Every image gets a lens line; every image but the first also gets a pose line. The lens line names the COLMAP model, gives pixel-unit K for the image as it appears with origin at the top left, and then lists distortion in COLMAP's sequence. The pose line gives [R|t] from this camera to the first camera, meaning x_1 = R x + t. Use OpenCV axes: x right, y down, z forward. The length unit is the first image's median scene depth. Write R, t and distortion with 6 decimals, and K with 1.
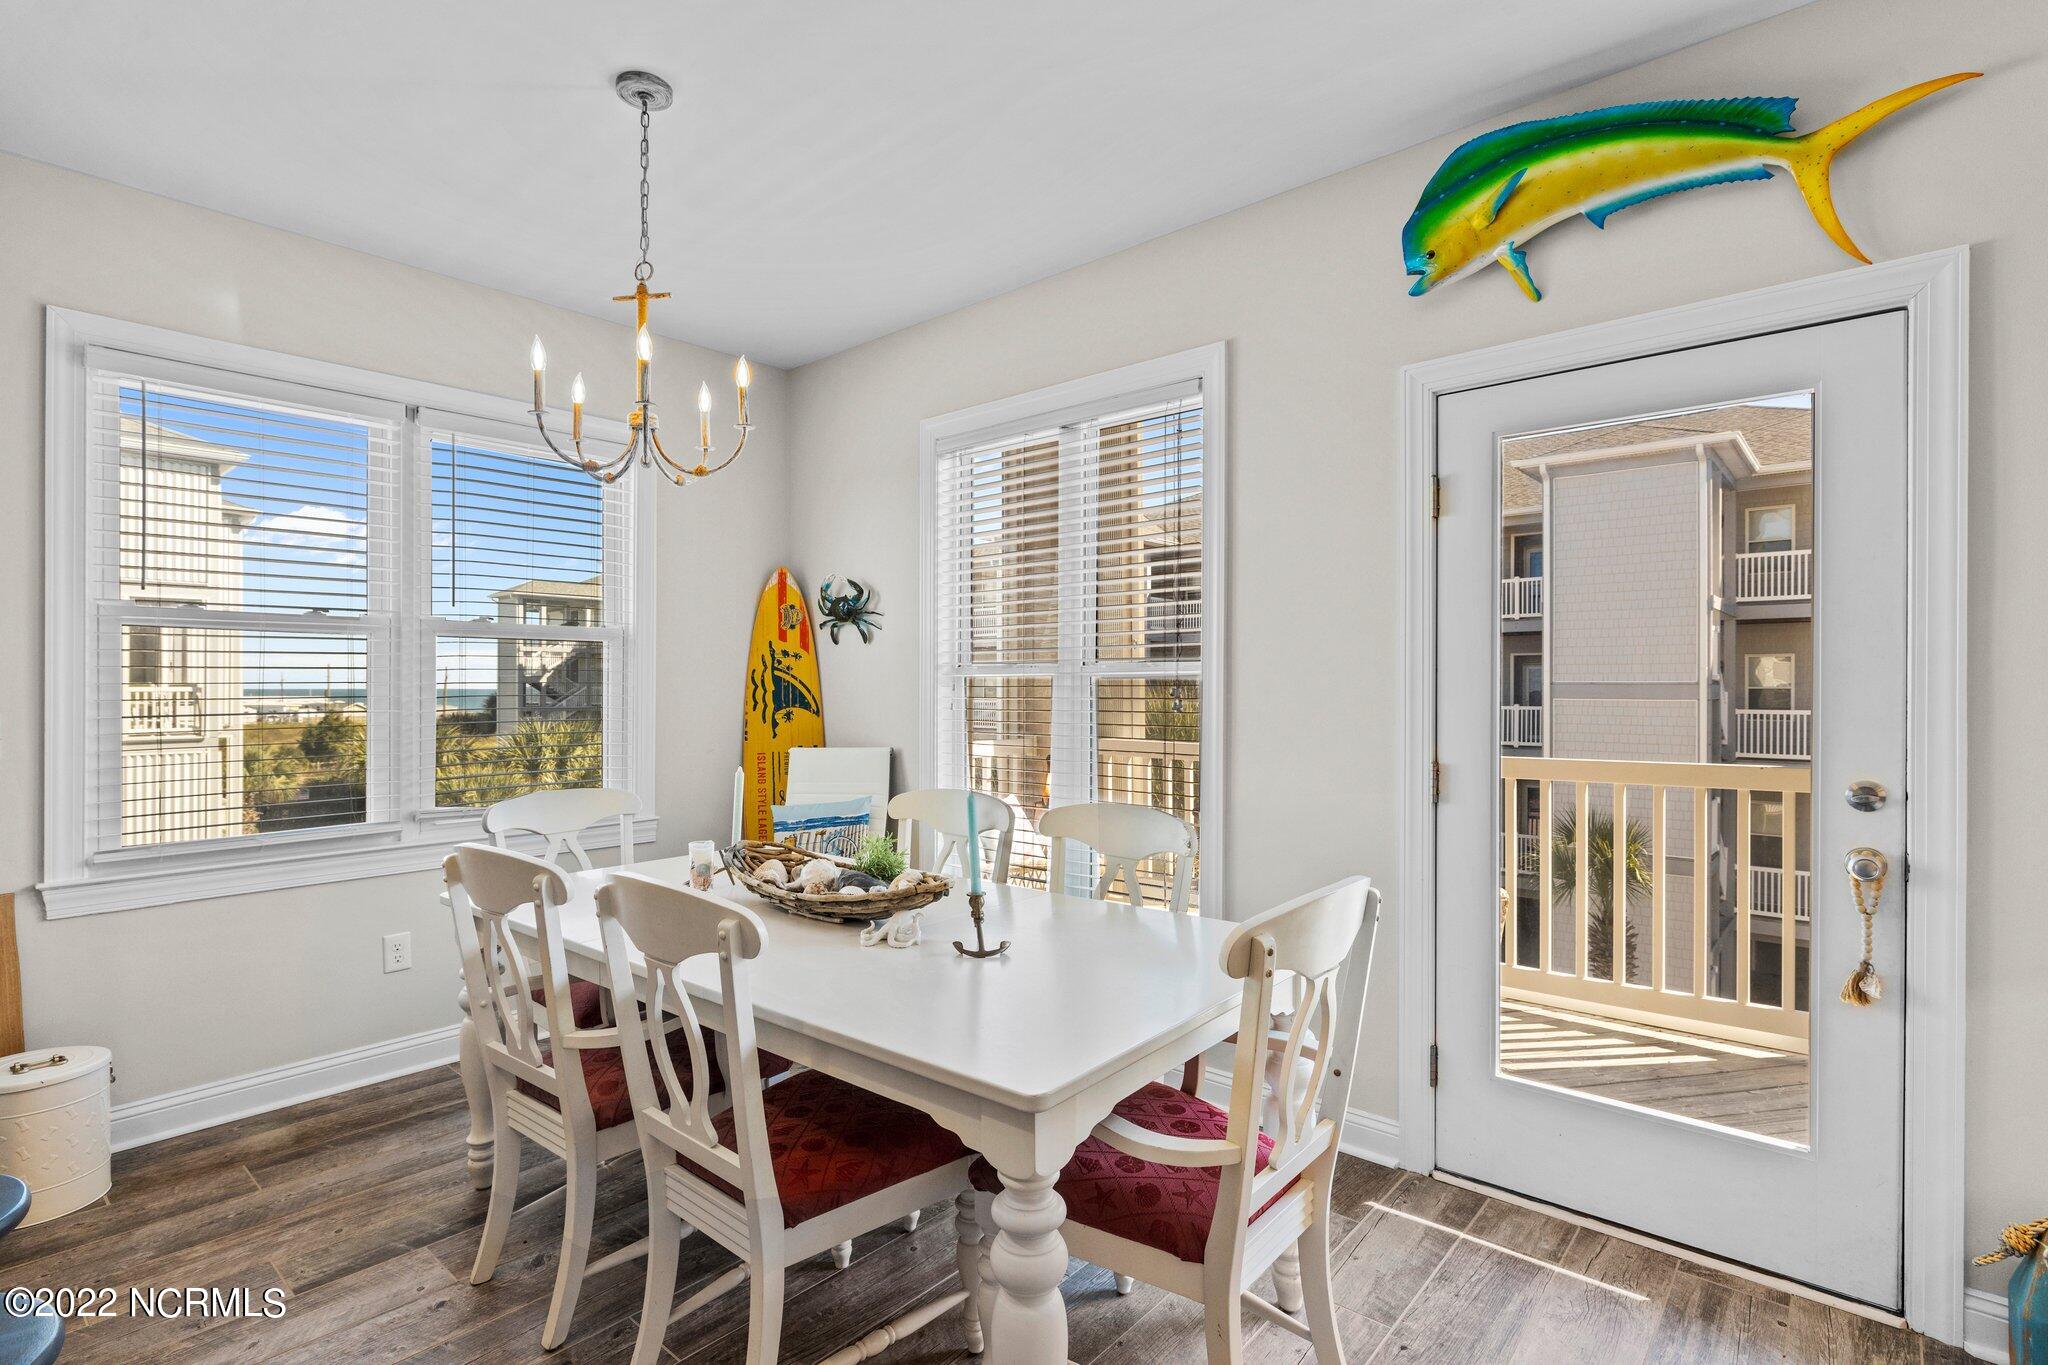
lens RADIAL K [[984.9, 0, 1019.3], [0, 984.9, 690.5], [0, 0, 1]] dist [-0.006980, 0.002453]
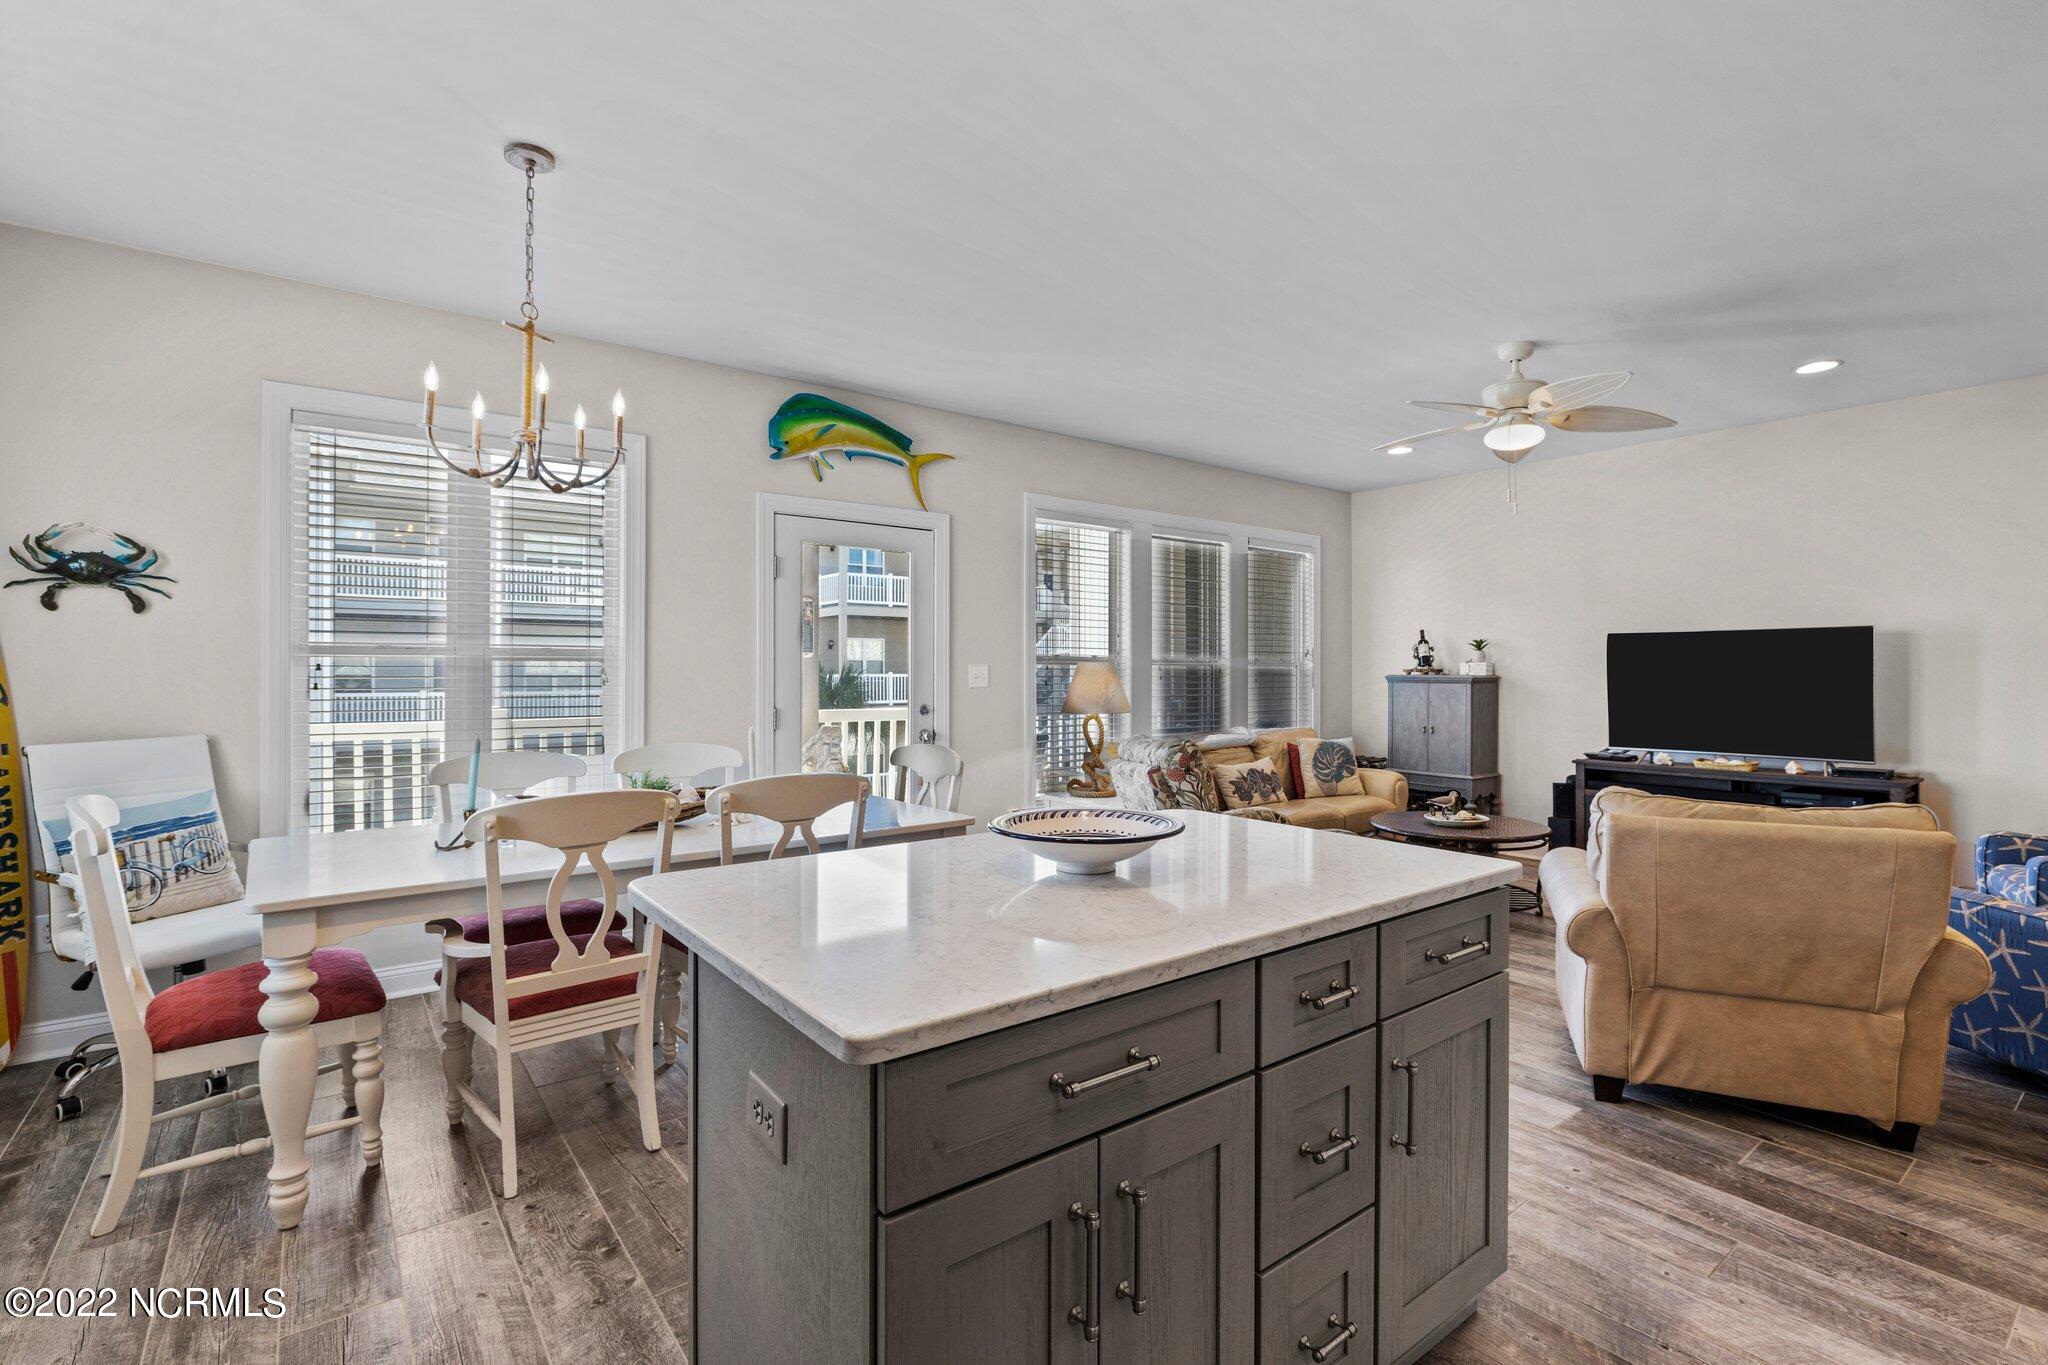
lens RADIAL K [[927.2, 0, 1024.2], [0, 927.2, 670.0], [0, 0, 1]] dist [-0.008997, 0.002911]
pose [[0.198457, 0.003877, 0.980102, -0.948029], [0.004835, 0.999976, -0.004935, 0.008876], [-0.980098, 0.005719, 0.198434, 0.140886]]
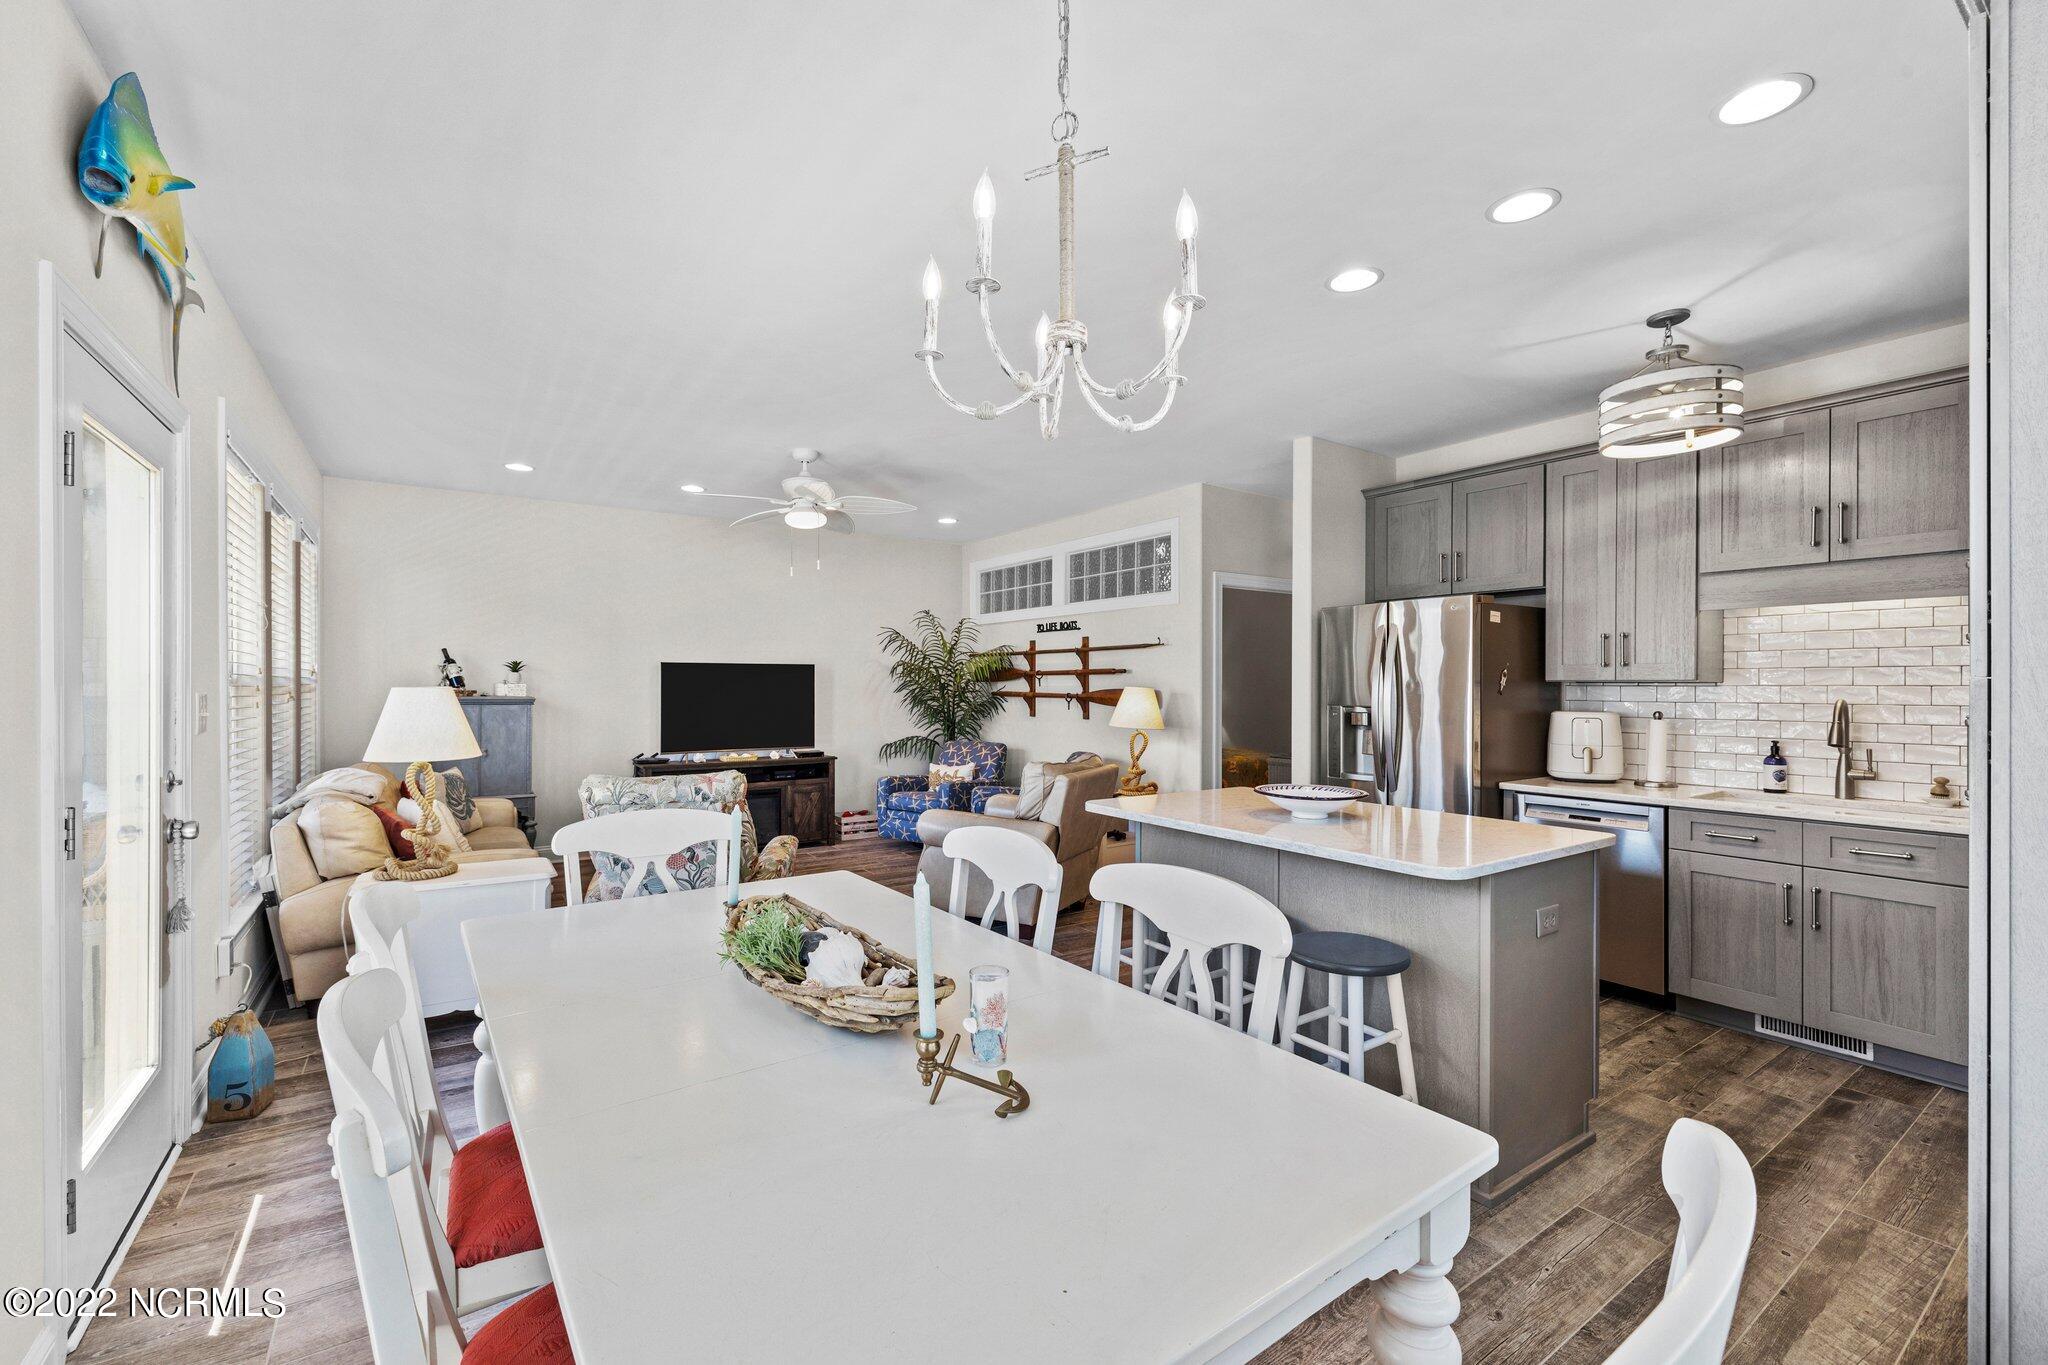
lens RADIAL K [[857.2, 0, 1022.2], [0, 857.2, 683.7], [0, 0, 1]] dist [-0.002757, 0.000194]
pose [[-0.969030, -0.000309, 0.246943, -0.357032], [0.000877, 0.999989, 0.004694, -0.020890], [-0.246942, 0.004765, -0.969019, 1.126649]]
